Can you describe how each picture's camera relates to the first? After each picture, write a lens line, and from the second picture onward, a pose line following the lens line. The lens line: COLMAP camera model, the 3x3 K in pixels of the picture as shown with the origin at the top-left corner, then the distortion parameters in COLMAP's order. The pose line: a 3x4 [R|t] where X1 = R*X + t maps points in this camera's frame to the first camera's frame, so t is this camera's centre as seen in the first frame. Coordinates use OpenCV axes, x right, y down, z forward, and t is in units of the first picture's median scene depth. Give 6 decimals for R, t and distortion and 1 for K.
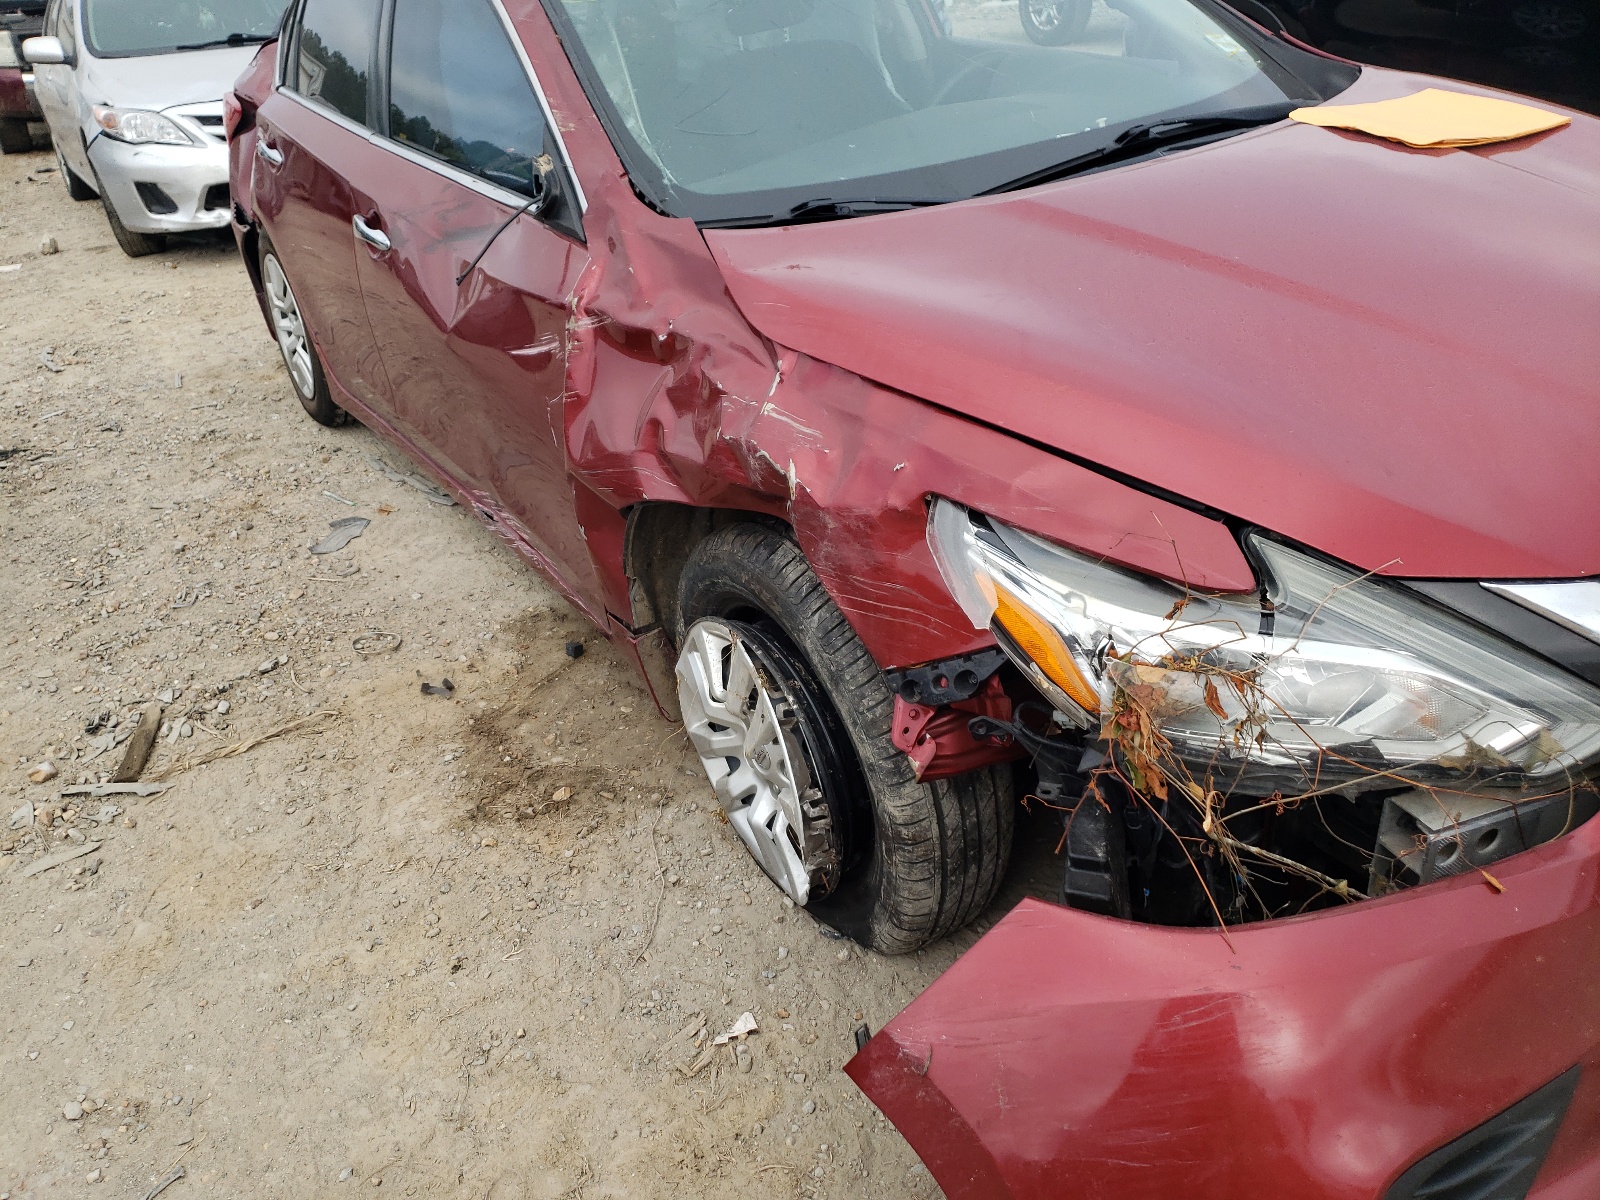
lens RADIAL K [[1225.1, 0, 789.7], [0, 1225.1, 605.3], [0, 0, 1]] dist [0.021696, -0.017770]
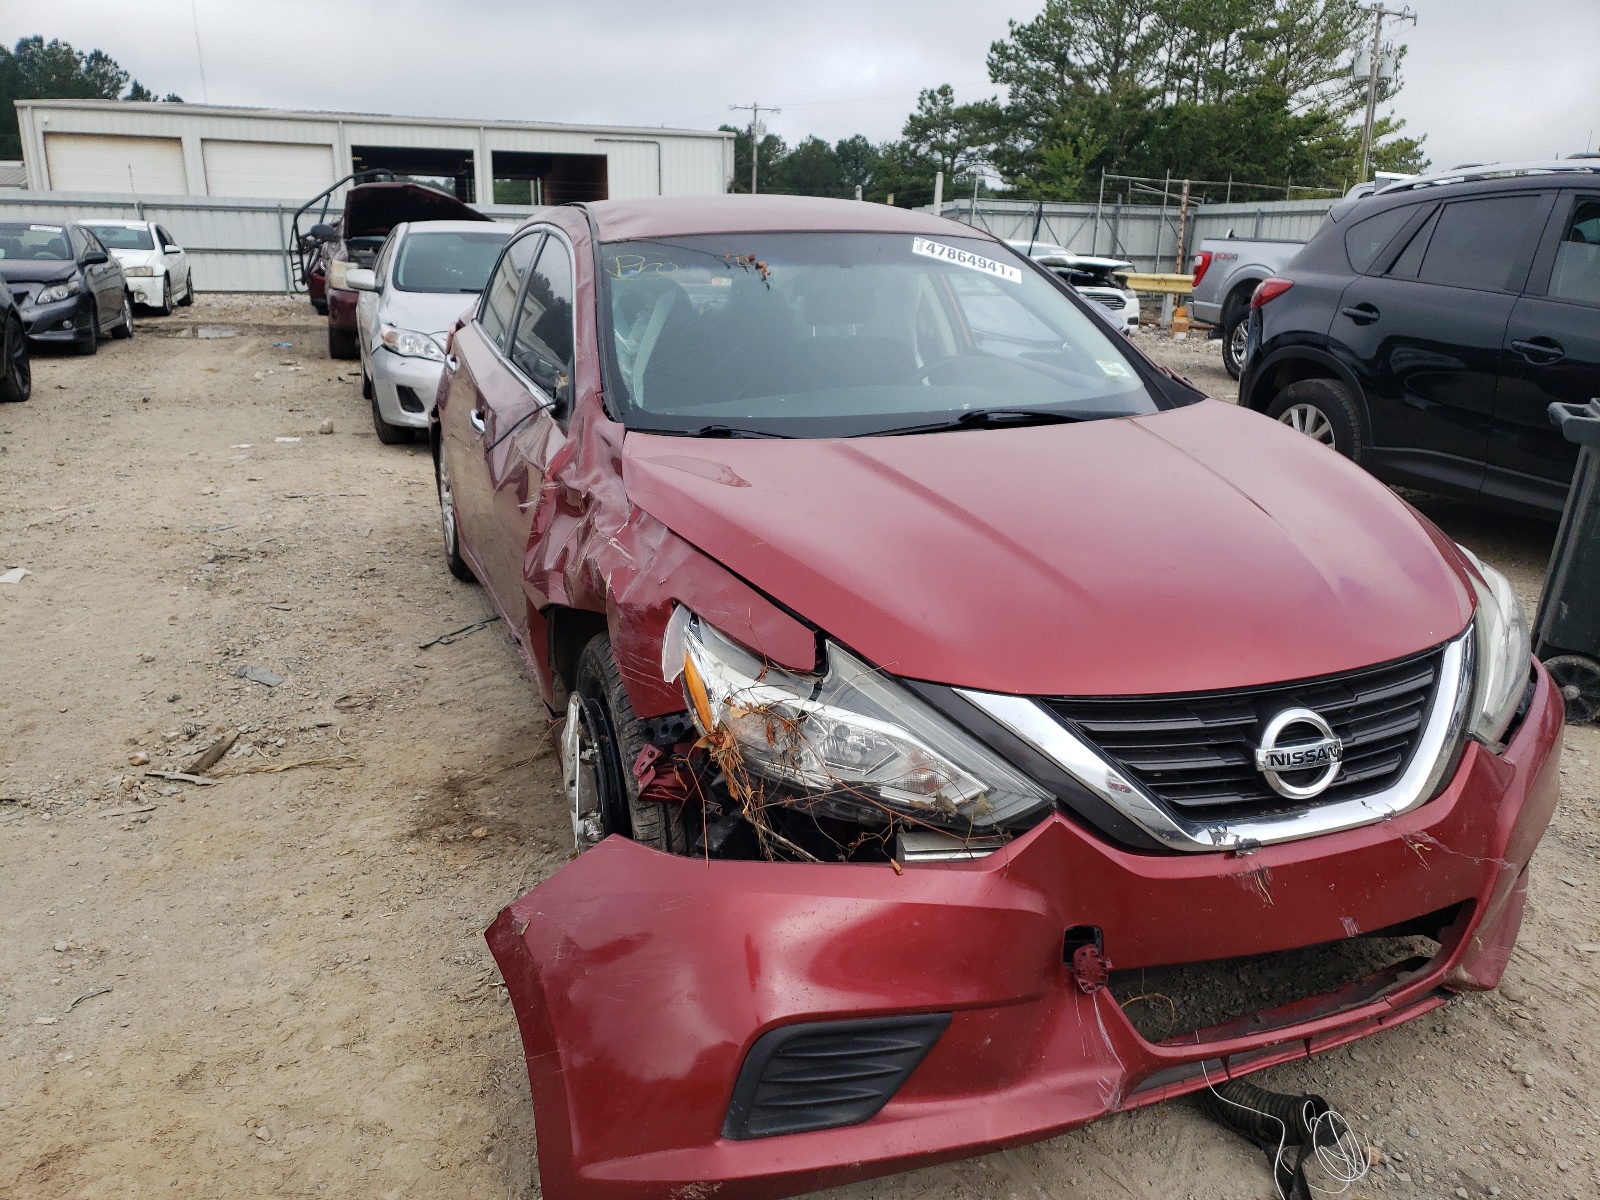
lens RADIAL K [[1225.1, 0, 804.2], [0, 1225.1, 602.4], [0, 0, 1]] dist [0.021696, -0.017770]
pose [[0.974301, 0.154855, -0.163575, 0.360658], [-0.186581, 0.961673, -0.200929, 0.129157], [0.126191, 0.226286, 0.965852, -0.303395]]
